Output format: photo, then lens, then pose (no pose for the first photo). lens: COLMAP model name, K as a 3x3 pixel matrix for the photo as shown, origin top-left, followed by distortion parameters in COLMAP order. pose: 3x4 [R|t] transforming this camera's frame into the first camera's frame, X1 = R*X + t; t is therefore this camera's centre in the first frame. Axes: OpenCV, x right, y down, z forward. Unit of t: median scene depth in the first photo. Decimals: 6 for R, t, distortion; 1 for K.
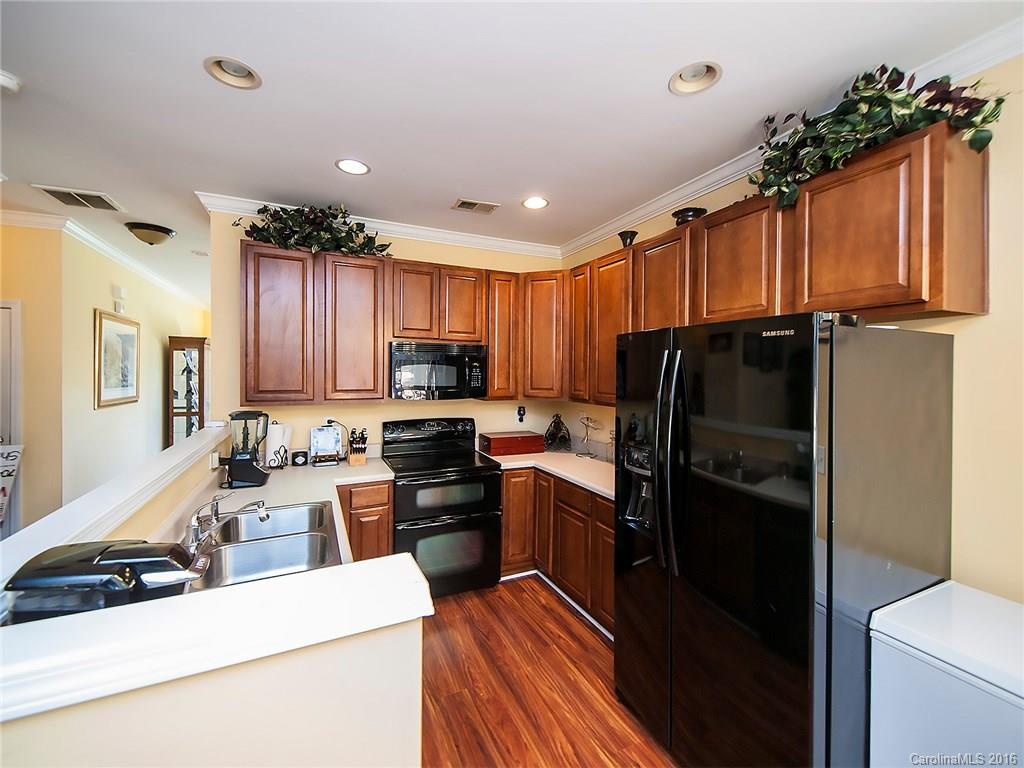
lens RADIAL K [[418.0, 0, 508.0], [0, 418.0, 376.4], [0, 0, 1]] dist [-0.000682, -0.000141]
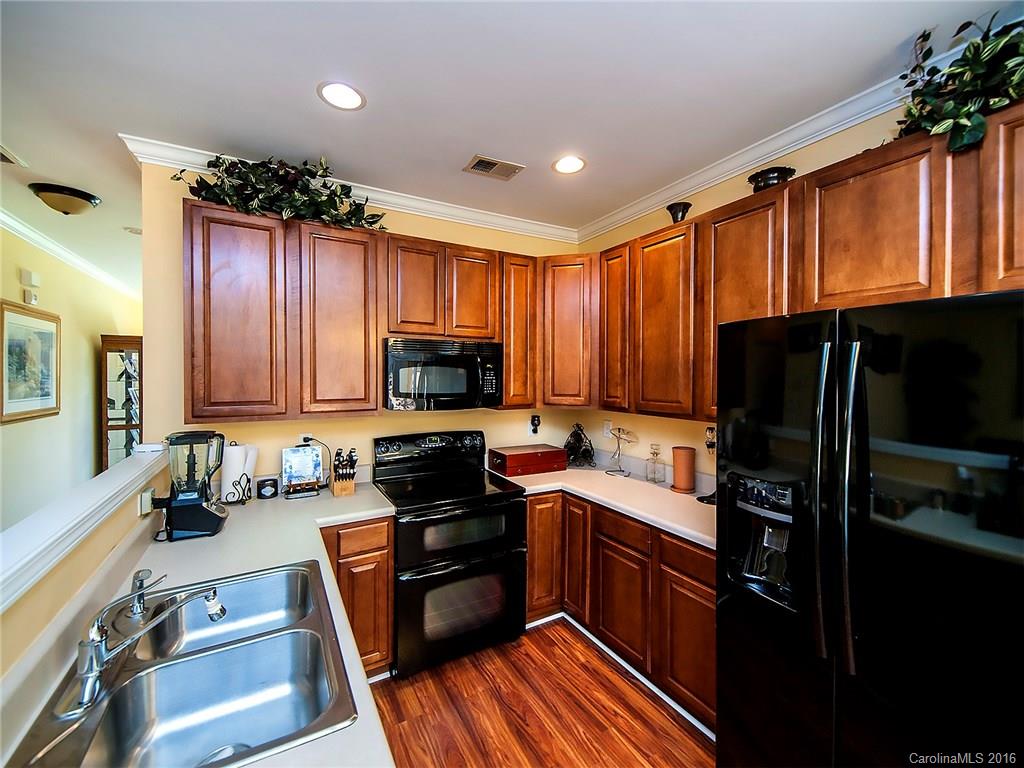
lens RADIAL K [[417.8, 0, 507.6], [0, 417.8, 380.0], [0, 0, 1]] dist [0.002643, -0.003996]
pose [[0.997409, -0.006890, 0.071606, -0.110805], [0.006679, 0.999973, 0.003182, -0.004472], [-0.071626, -0.002696, 0.997428, 0.200134]]
